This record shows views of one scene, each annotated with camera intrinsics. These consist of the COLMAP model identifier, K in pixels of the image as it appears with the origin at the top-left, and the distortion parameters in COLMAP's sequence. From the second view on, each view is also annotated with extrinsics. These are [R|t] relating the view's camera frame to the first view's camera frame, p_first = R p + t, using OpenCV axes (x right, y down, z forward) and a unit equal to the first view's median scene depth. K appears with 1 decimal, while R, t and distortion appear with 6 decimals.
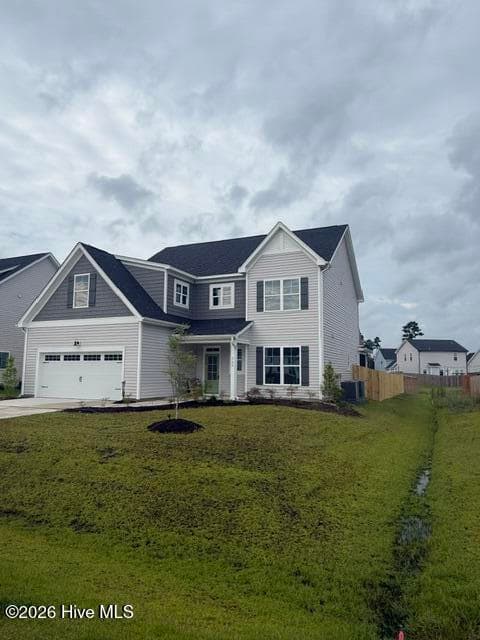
lens RADIAL K [[438.9, 0, 239.7], [0, 438.9, 331.5], [0, 0, 1]] dist [0.005440, 0.000845]
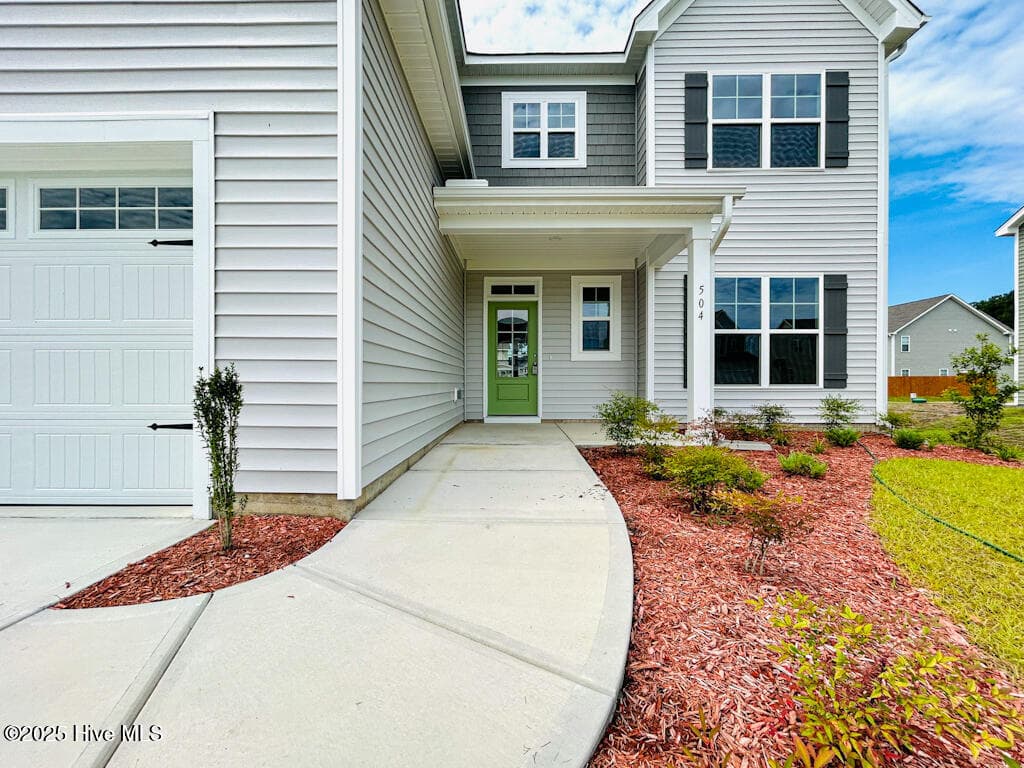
lens RADIAL K [[412.7, 0, 509.4], [0, 412.7, 382.8], [0, 0, 1]] dist [-0.001581, 0.000225]
pose [[0.920667, -0.008347, 0.390261, -0.204707], [-0.030637, 0.995142, 0.093561, 0.090524], [-0.389146, -0.098095, 0.915938, 0.754327]]
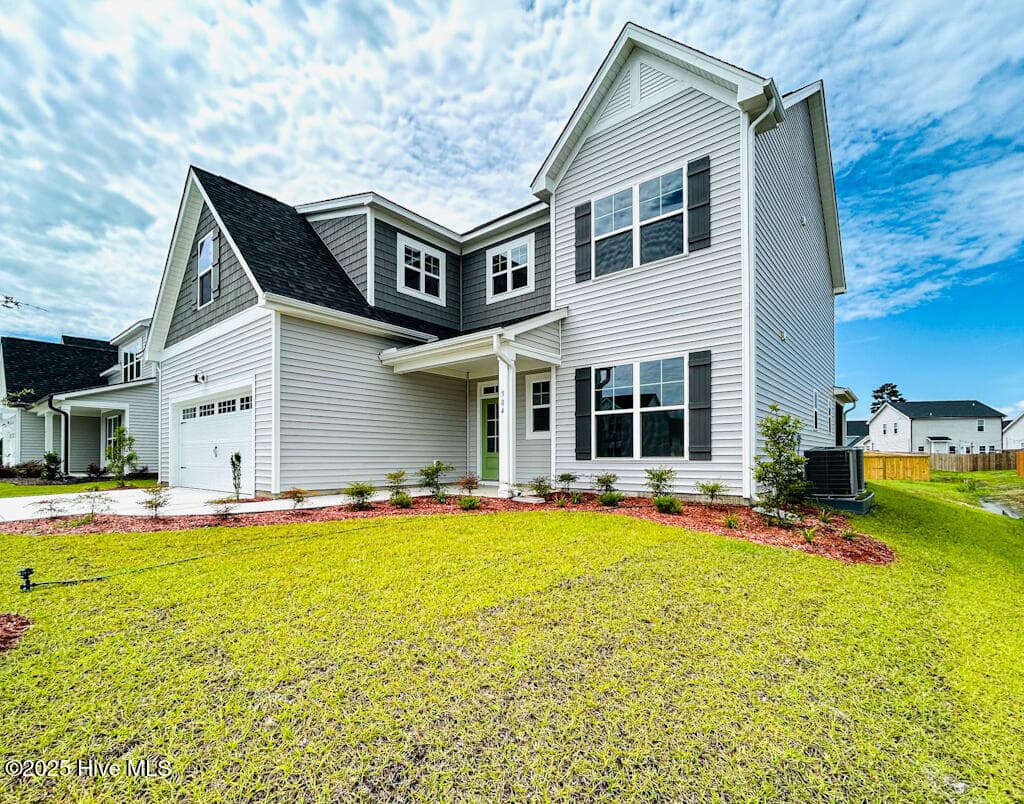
lens RADIAL K [[482.4, 0, 498.2], [0, 482.4, 455.3], [0, 0, 1]] dist [0.000927, -0.000214]
pose [[0.956864, -0.011481, -0.290311, 0.098619], [0.036821, 0.995954, 0.081974, 0.075382], [0.288195, -0.089128, 0.953415, 0.538332]]
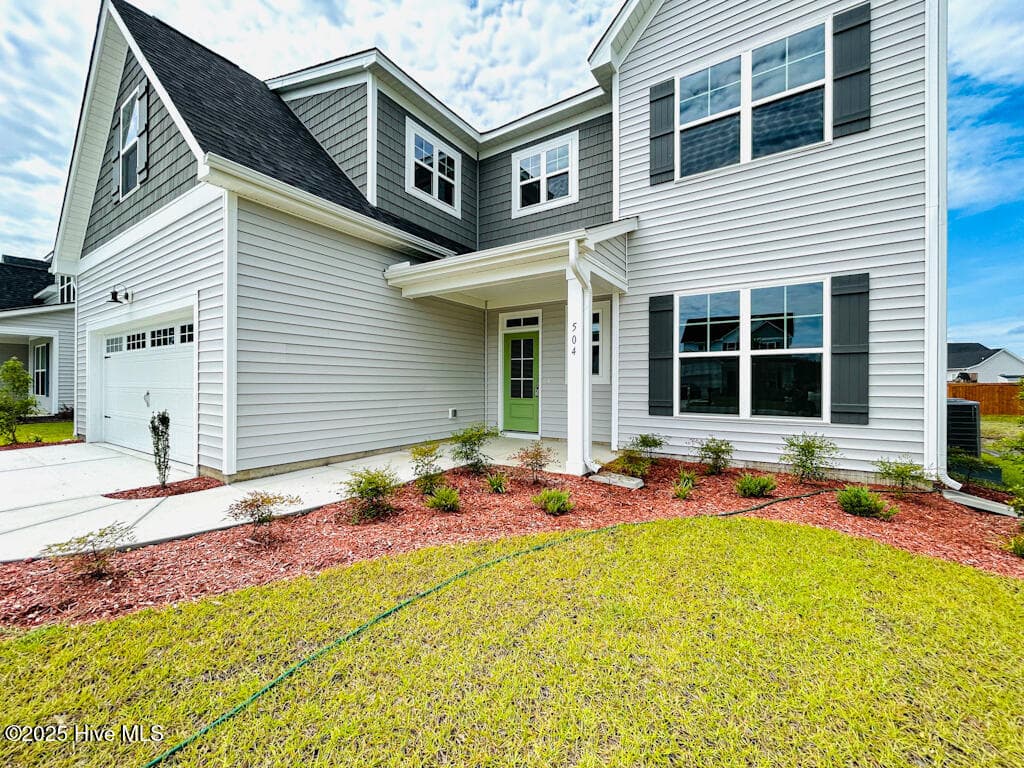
lens RADIAL K [[412.7, 0, 509.4], [0, 412.7, 382.8], [0, 0, 1]] dist [-0.001581, 0.000225]
pose [[0.985520, -0.005995, -0.169453, -0.011373], [0.021656, 0.995640, 0.090728, 0.067054], [0.168171, -0.093084, 0.981353, 0.680586]]
